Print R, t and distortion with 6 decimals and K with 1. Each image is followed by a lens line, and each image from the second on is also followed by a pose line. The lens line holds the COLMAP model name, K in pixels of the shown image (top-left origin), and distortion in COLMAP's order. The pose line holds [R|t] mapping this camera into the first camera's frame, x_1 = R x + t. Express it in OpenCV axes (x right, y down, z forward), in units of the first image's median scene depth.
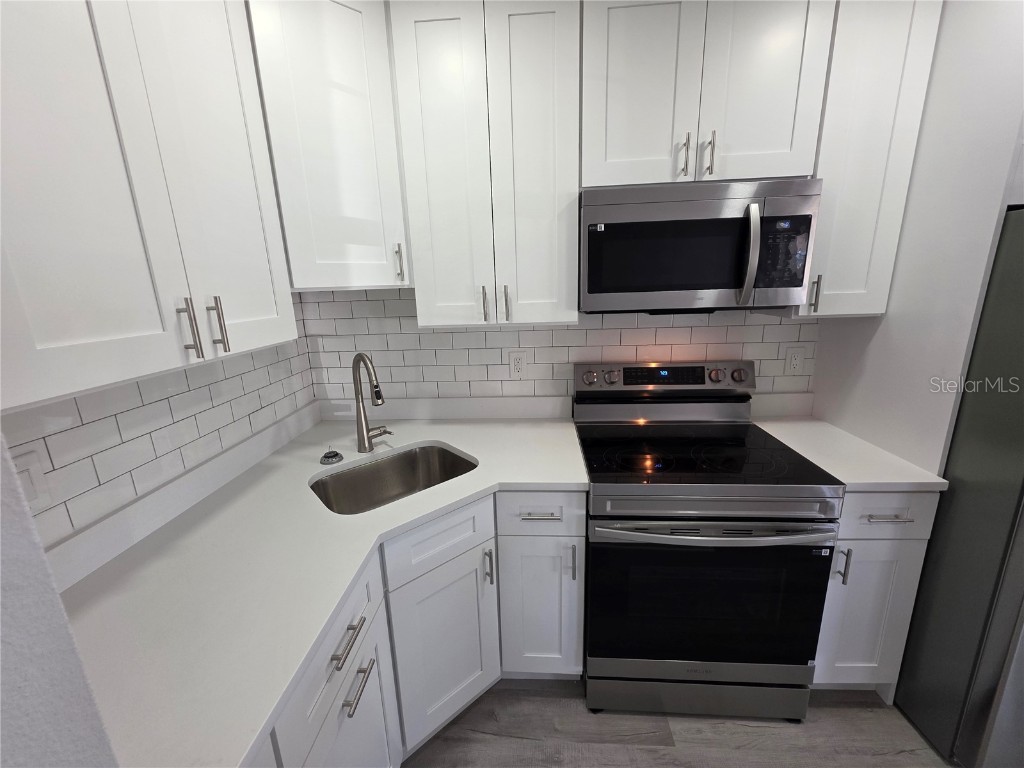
lens RADIAL K [[405.4, 0, 512.3], [0, 405.4, 381.0], [0, 0, 1]] dist [0.004130, -0.000045]
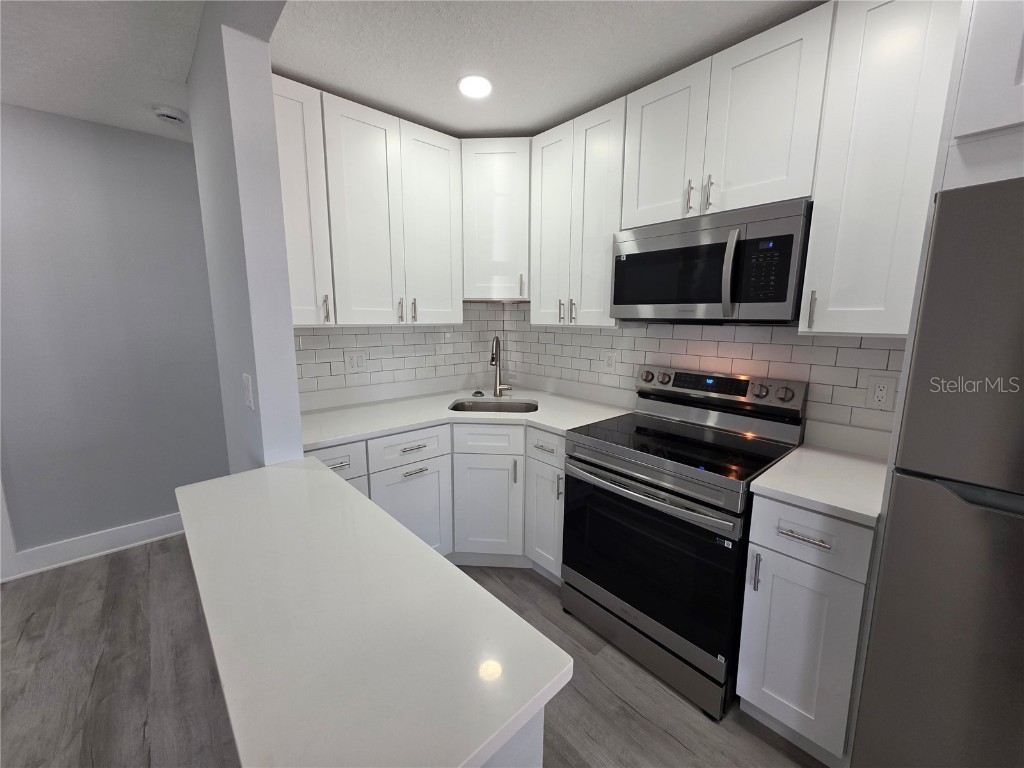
lens RADIAL K [[405.4, 0, 512.3], [0, 405.4, 381.0], [0, 0, 1]] dist [0.004130, -0.000045]
pose [[0.704293, 0.148864, -0.694126, 0.939834], [-0.195026, 0.980719, 0.012445, 0.086551], [0.682595, 0.126607, 0.719746, -0.192945]]
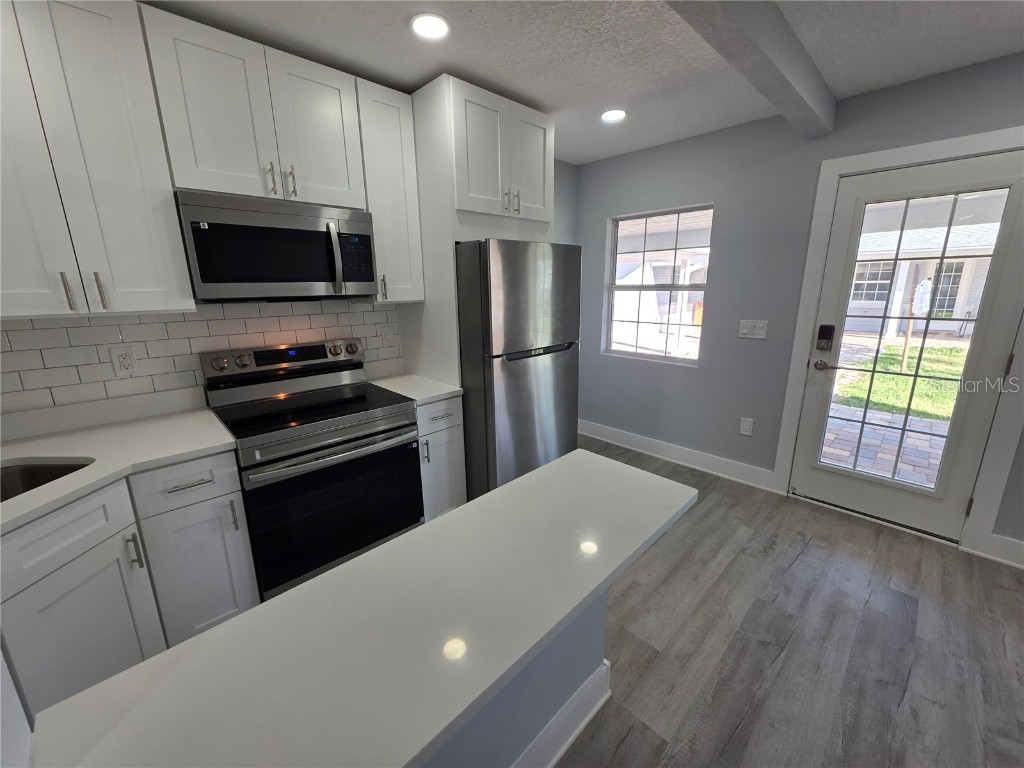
lens RADIAL K [[405.4, 0, 512.3], [0, 405.4, 381.0], [0, 0, 1]] dist [0.004130, -0.000045]
pose [[0.677146, -0.147853, 0.720842, -0.083963], [0.165079, 0.985160, 0.046995, 0.142813], [-0.717093, 0.087173, 0.691504, -0.376903]]
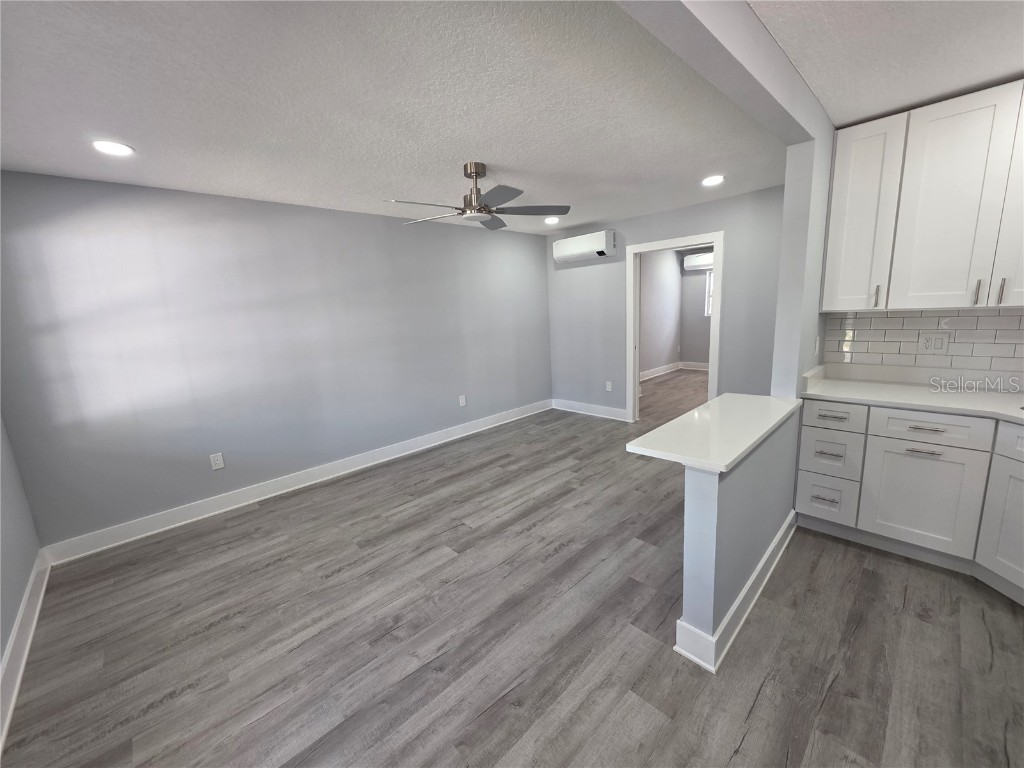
lens RADIAL K [[405.4, 0, 512.3], [0, 405.4, 381.0], [0, 0, 1]] dist [0.004130, -0.000045]
pose [[-0.678268, 0.197591, -0.707750, 1.792766], [-0.102851, 0.928159, 0.357692, -0.136407], [0.727581, 0.315404, -0.609218, 0.377341]]
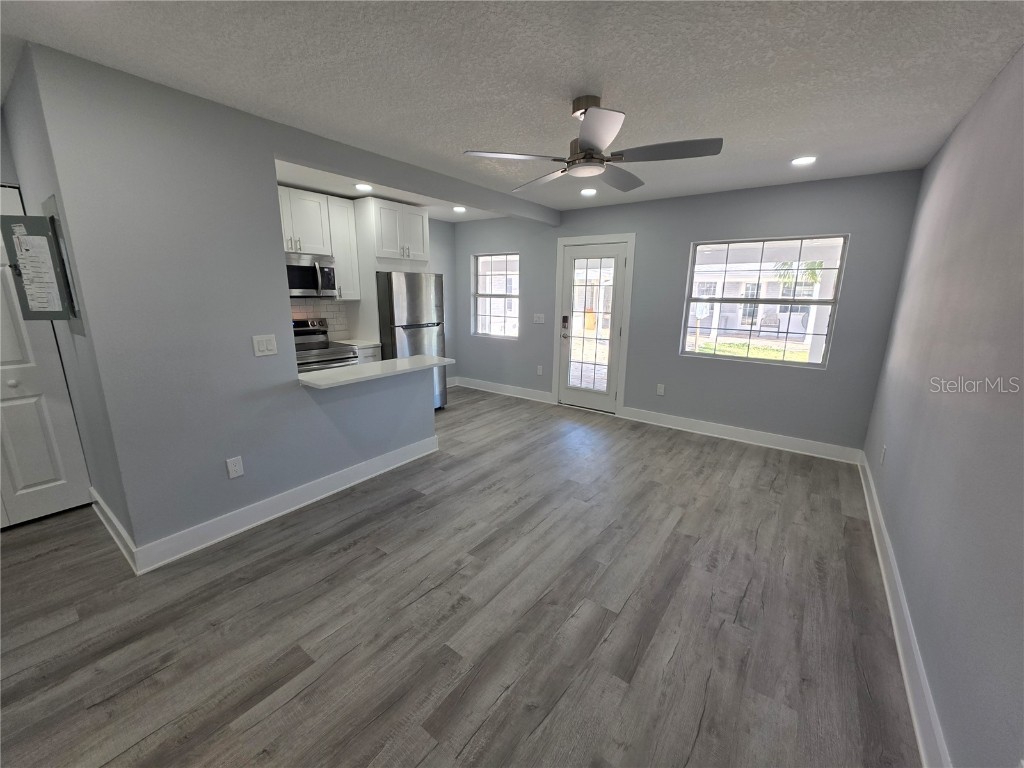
lens RADIAL K [[405.4, 0, 512.3], [0, 405.4, 381.0], [0, 0, 1]] dist [0.004130, -0.000045]
pose [[0.547238, -0.143381, 0.824604, -1.201340], [0.170268, 0.983687, 0.058046, 0.500426], [-0.819475, 0.108639, 0.562724, -1.767562]]
